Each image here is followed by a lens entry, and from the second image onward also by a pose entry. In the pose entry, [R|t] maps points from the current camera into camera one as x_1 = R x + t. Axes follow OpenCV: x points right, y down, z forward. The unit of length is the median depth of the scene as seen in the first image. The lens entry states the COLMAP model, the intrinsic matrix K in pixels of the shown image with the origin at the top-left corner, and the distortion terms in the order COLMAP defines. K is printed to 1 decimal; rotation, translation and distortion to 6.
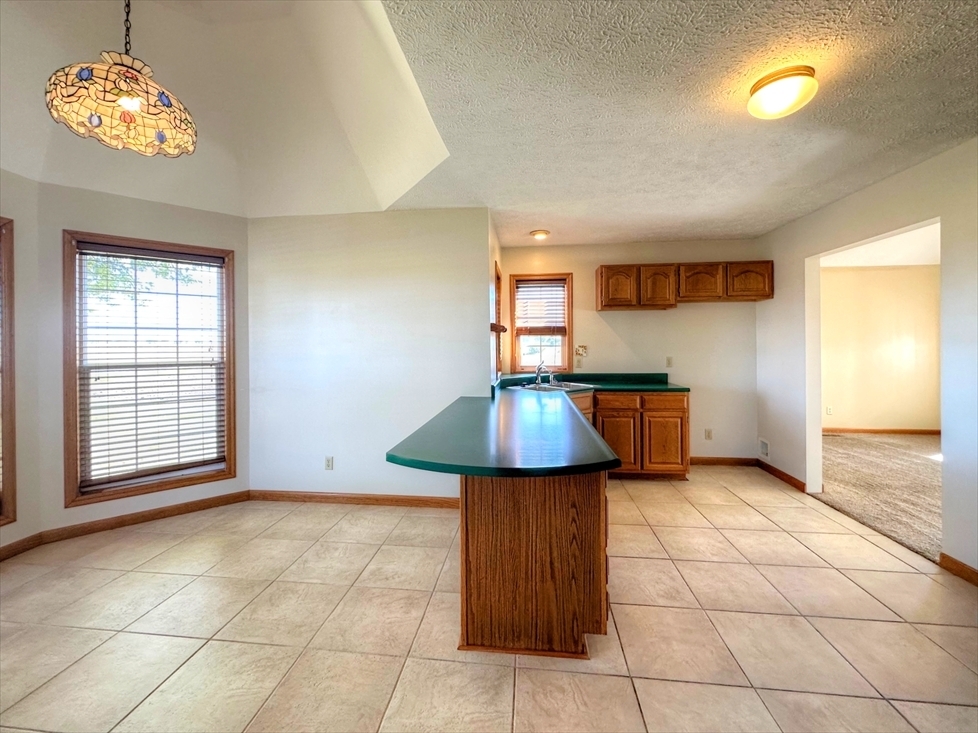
lens RADIAL K [[404.2, 0, 488.8], [0, 404.2, 337.8], [0, 0, 1]] dist [-0.000743, 0.000305]
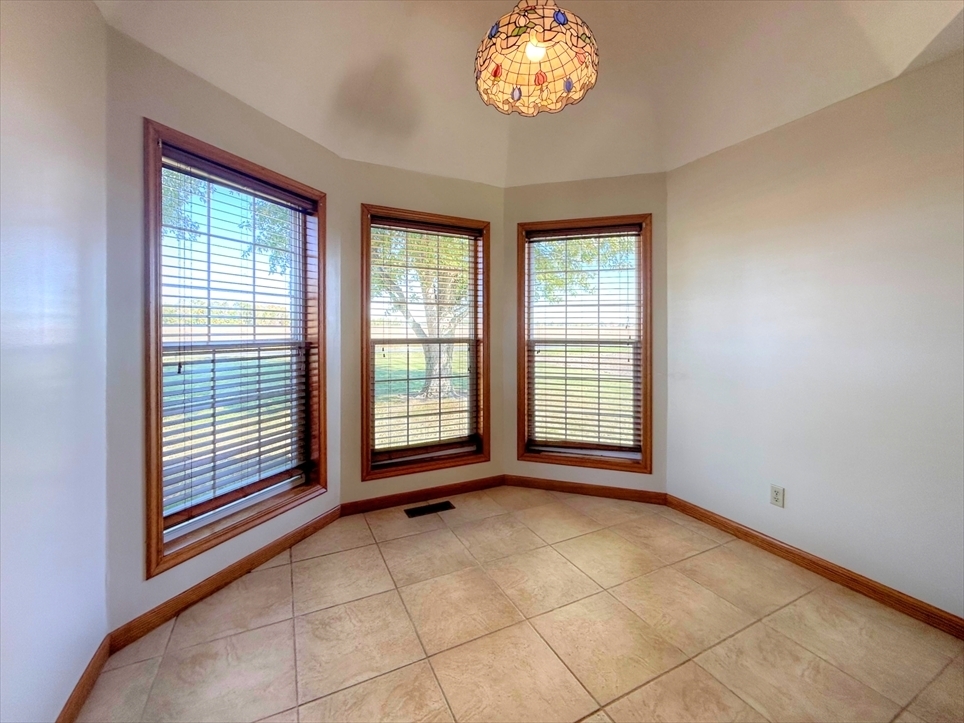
lens RADIAL K [[398.4, 0, 481.8], [0, 398.4, 333.2], [0, 0, 1]] dist [-0.000743, 0.000305]
pose [[0.545191, 0.017062, -0.838138, -0.124265], [0.008567, 0.999627, 0.025922, 0.019422], [0.838268, -0.021313, 0.544841, 0.256702]]
